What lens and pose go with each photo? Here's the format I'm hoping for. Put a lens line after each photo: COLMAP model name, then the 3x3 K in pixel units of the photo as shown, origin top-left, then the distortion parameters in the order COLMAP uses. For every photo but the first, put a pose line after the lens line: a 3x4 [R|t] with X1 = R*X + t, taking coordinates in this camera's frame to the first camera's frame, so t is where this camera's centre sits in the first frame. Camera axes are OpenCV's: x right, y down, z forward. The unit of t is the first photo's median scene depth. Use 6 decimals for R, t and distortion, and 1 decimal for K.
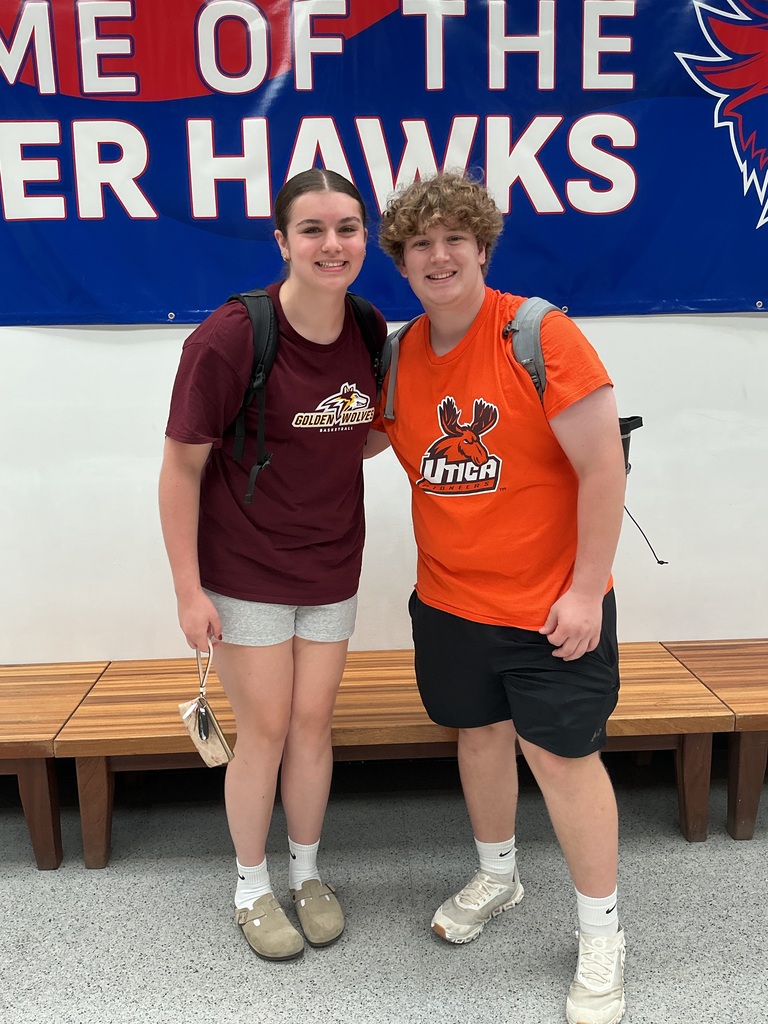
lens RADIAL K [[848.0, 0, 380.7], [0, 848.0, 504.1], [0, 0, 1]] dist [0.007120, -0.046284]
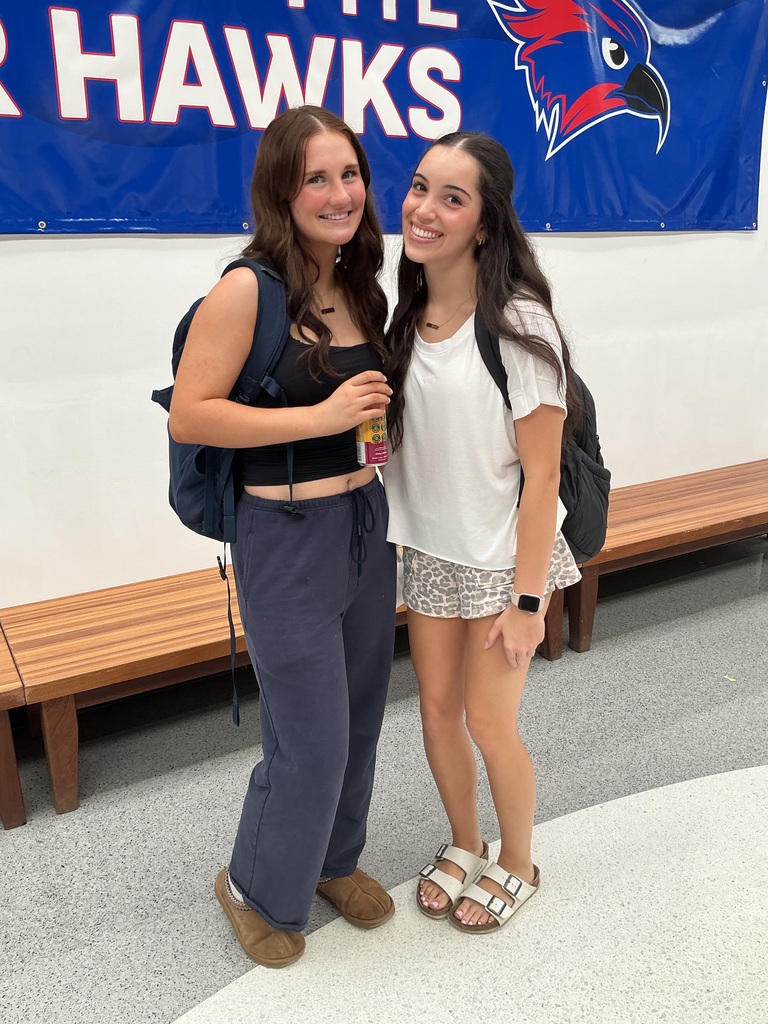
lens RADIAL K [[848.0, 0, 406.4], [0, 848.0, 490.0], [0, 0, 1]] dist [0.007120, -0.046284]
pose [[0.888990, -0.119012, 0.442191, -0.338434], [0.084382, 0.991676, 0.097259, 0.006571], [-0.450085, -0.049149, 0.891632, -0.010612]]
